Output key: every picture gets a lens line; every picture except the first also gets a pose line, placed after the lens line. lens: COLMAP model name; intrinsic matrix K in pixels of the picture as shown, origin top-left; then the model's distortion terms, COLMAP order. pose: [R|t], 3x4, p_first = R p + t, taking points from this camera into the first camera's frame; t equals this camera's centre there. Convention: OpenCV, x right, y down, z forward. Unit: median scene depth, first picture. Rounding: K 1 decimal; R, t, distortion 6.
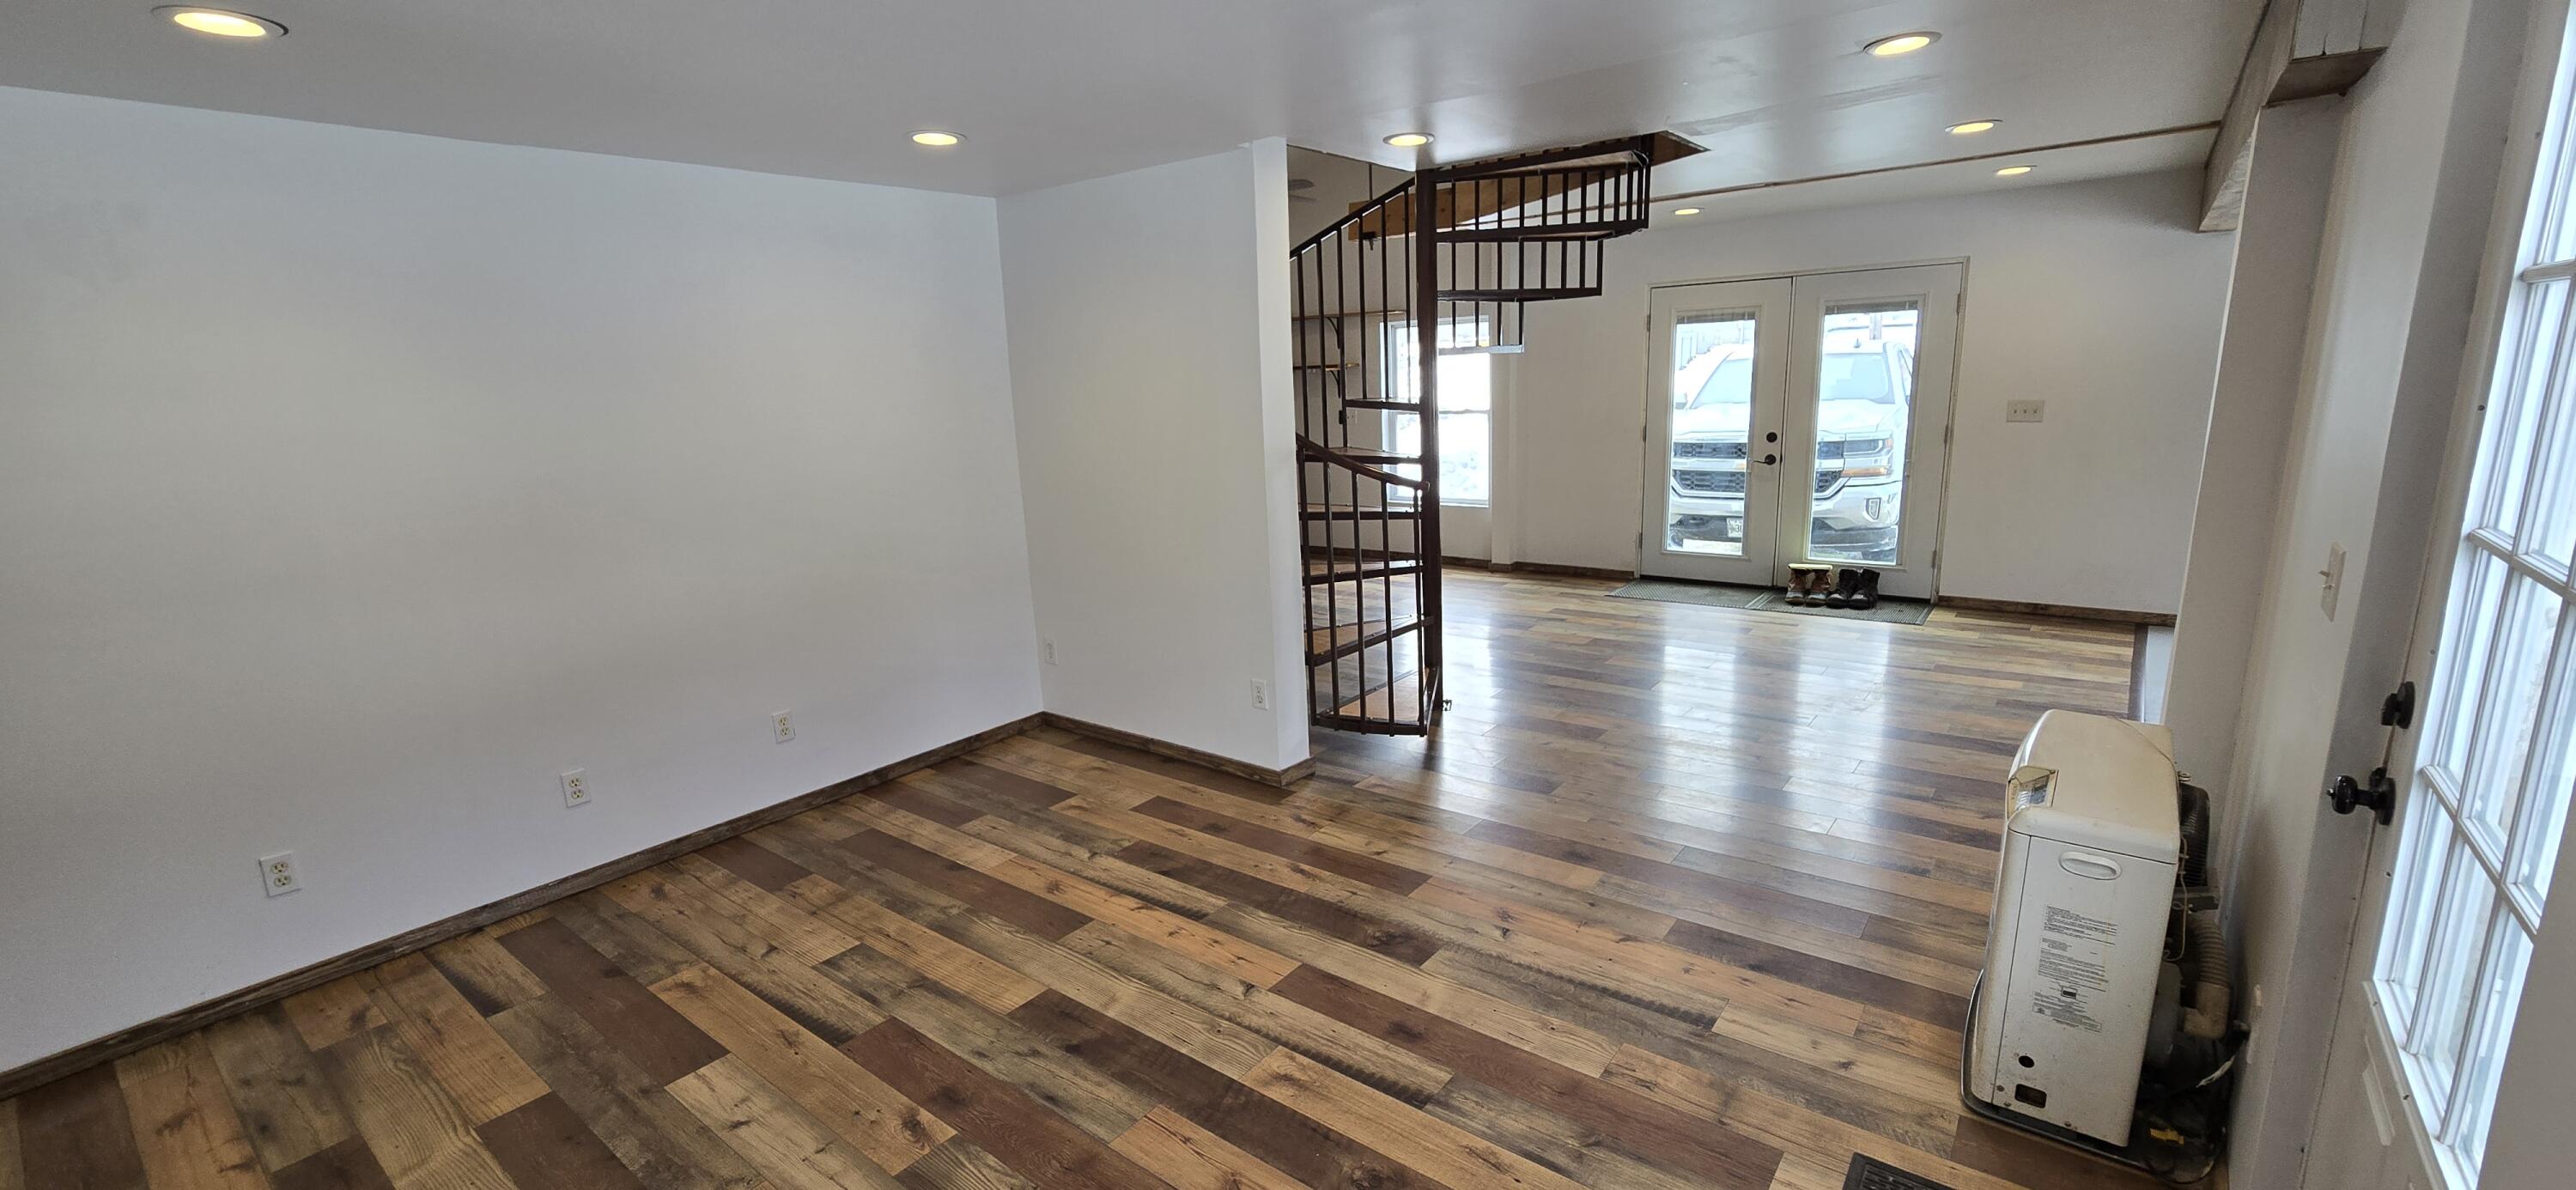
lens RADIAL K [[1054.2, 0, 1292.4], [0, 1054.2, 600.4], [0, 0, 1]] dist [0.000123, -0.000036]
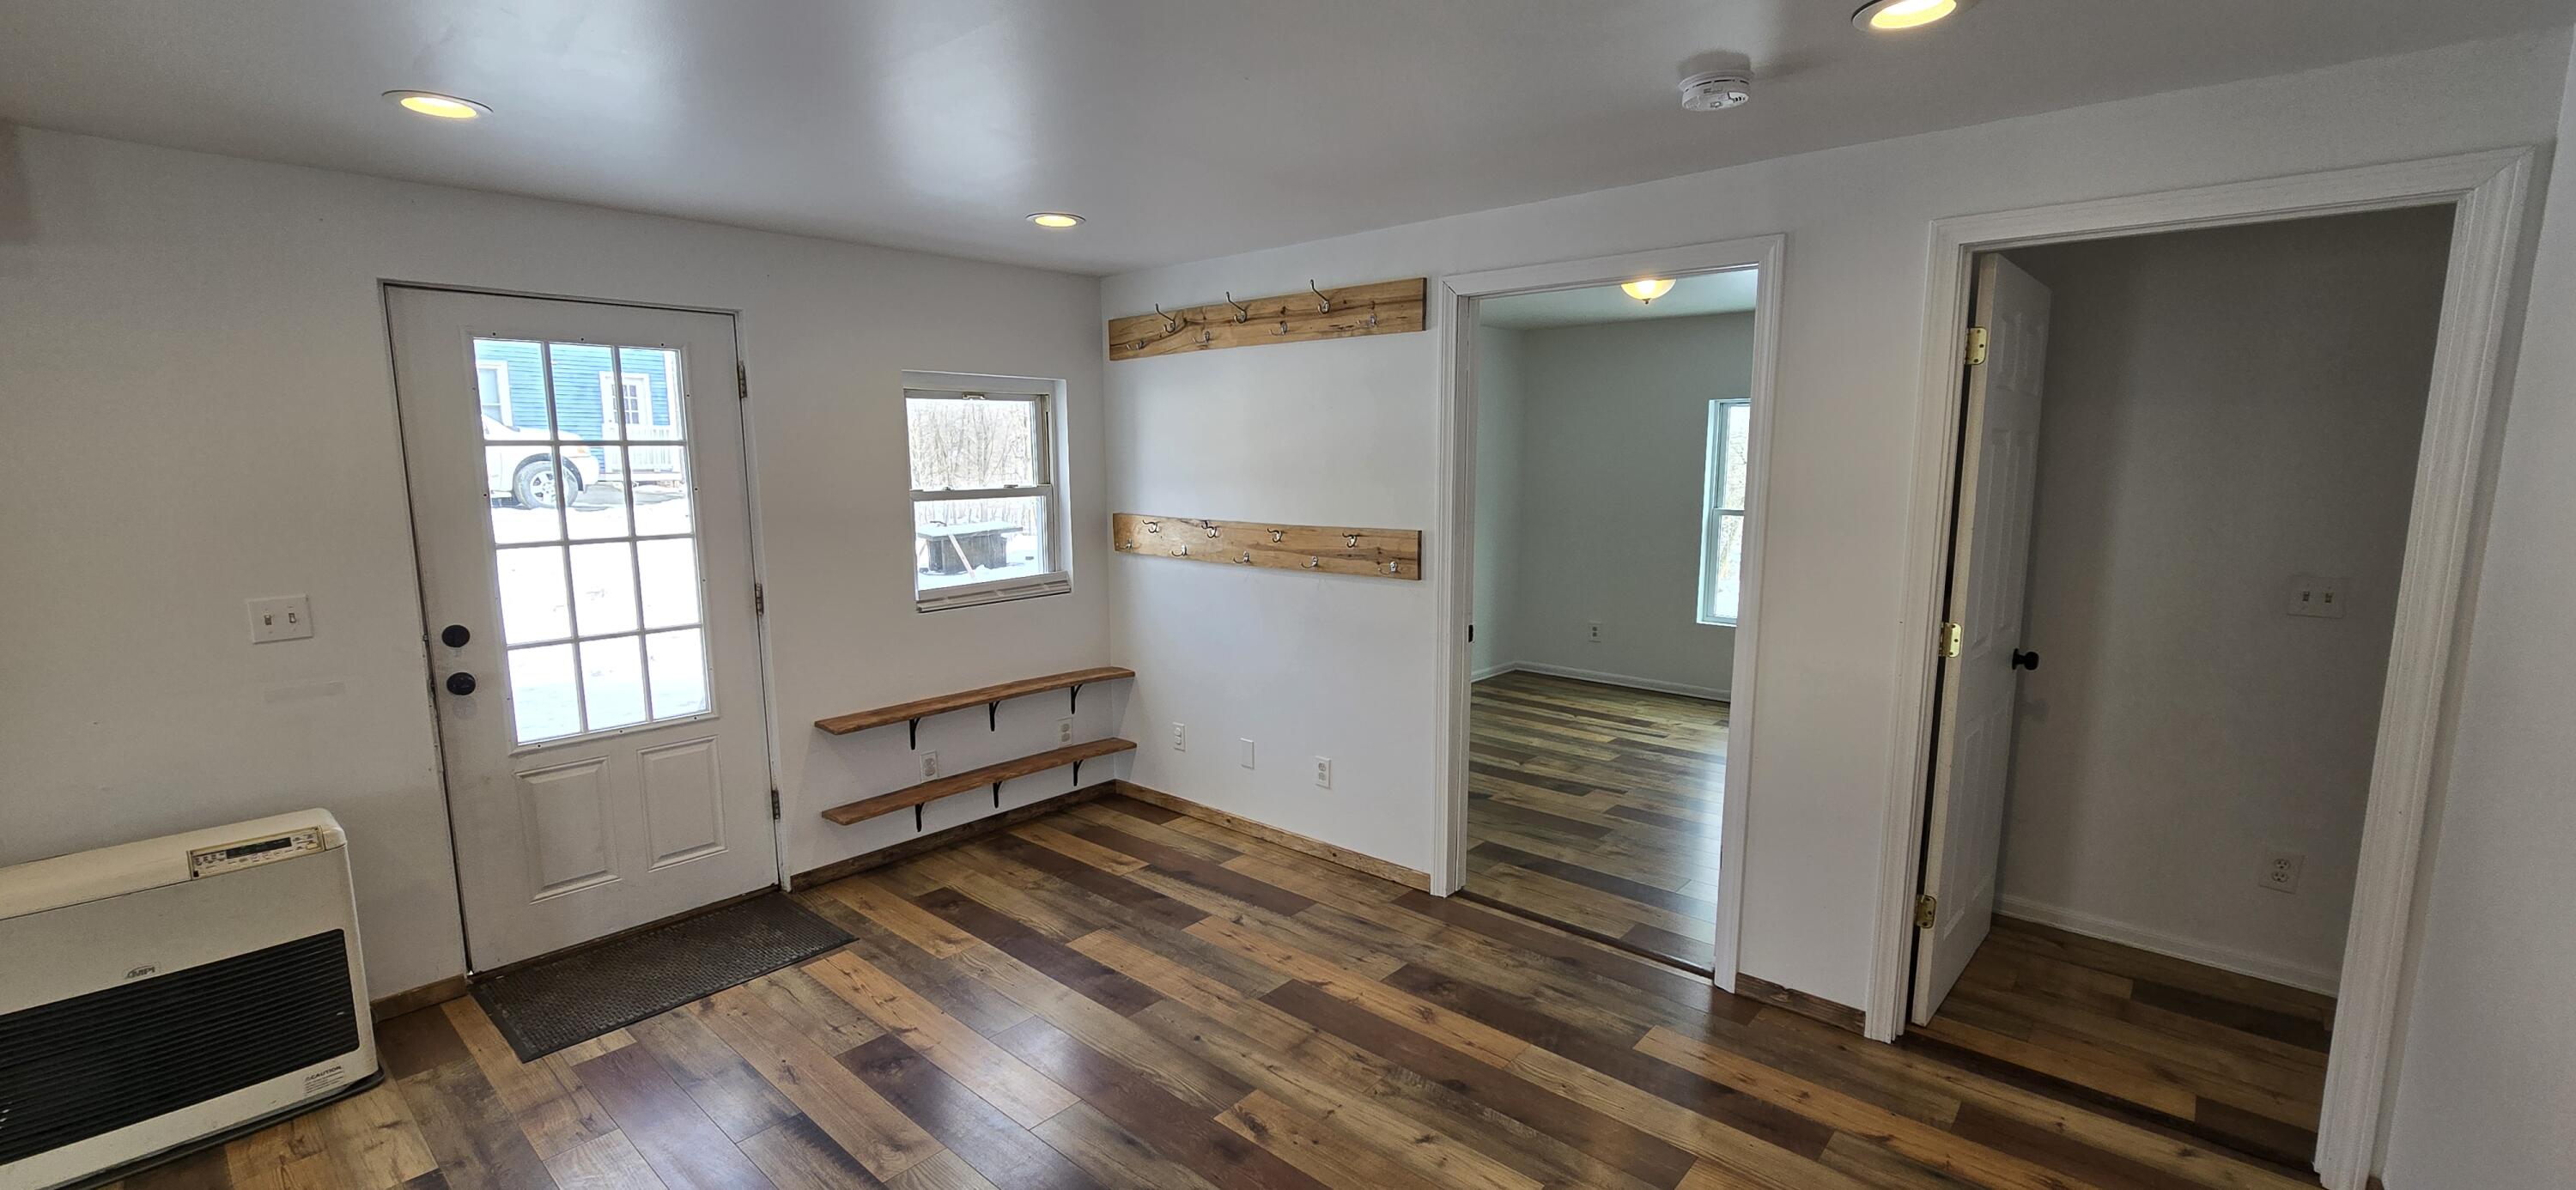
lens RADIAL K [[1054.2, 0, 1291.0], [0, 1054.2, 597.8], [0, 0, 1]] dist [0.000123, -0.000036]
pose [[-0.996901, 0.044660, 0.064754, -0.483927], [0.065219, 0.929508, 0.362990, -0.392851], [-0.043978, 0.366088, -0.929540, 1.783339]]
